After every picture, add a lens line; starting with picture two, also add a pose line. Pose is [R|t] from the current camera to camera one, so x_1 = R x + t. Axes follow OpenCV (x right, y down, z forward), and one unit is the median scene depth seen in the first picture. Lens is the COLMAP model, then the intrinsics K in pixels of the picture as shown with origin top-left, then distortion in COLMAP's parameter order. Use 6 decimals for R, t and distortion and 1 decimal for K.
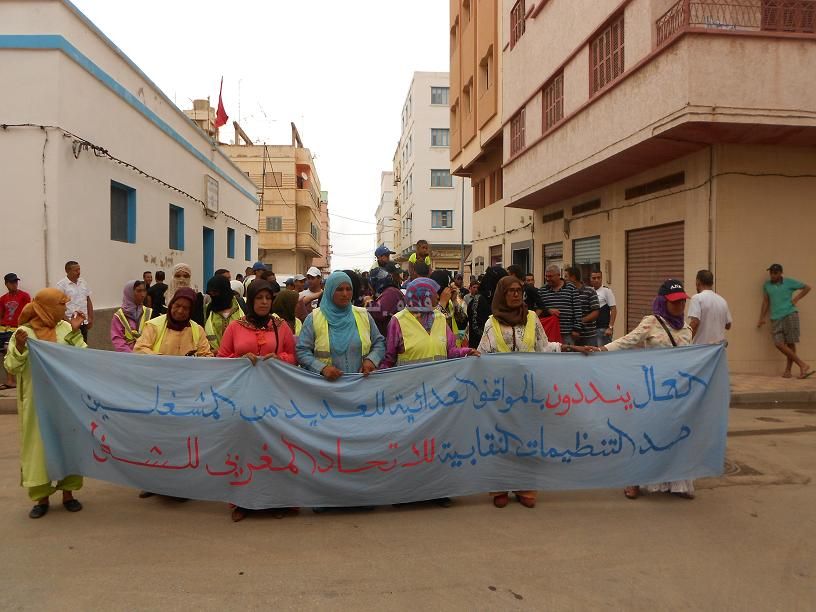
lens RADIAL K [[619.7, 0, 409.2], [0, 619.7, 304.0], [0, 0, 1]] dist [-0.011407, 0.000252]
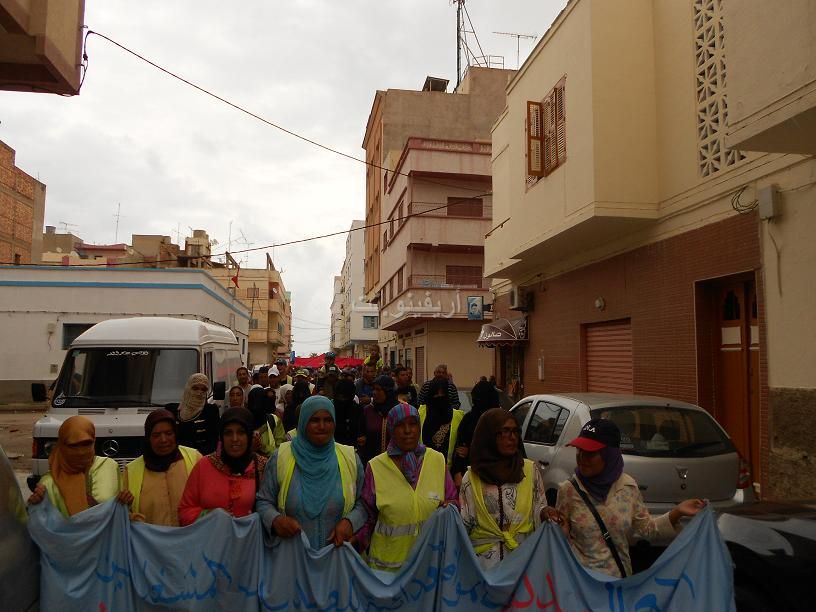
lens RADIAL K [[619.7, 0, 403.9], [0, 619.7, 308.1], [0, 0, 1]] dist [-0.011407, 0.000252]
pose [[0.998493, 0.014227, 0.052995, 0.051875], [-0.007530, 0.992194, -0.124477, 0.008459], [-0.054352, 0.123890, 0.990806, -0.420301]]
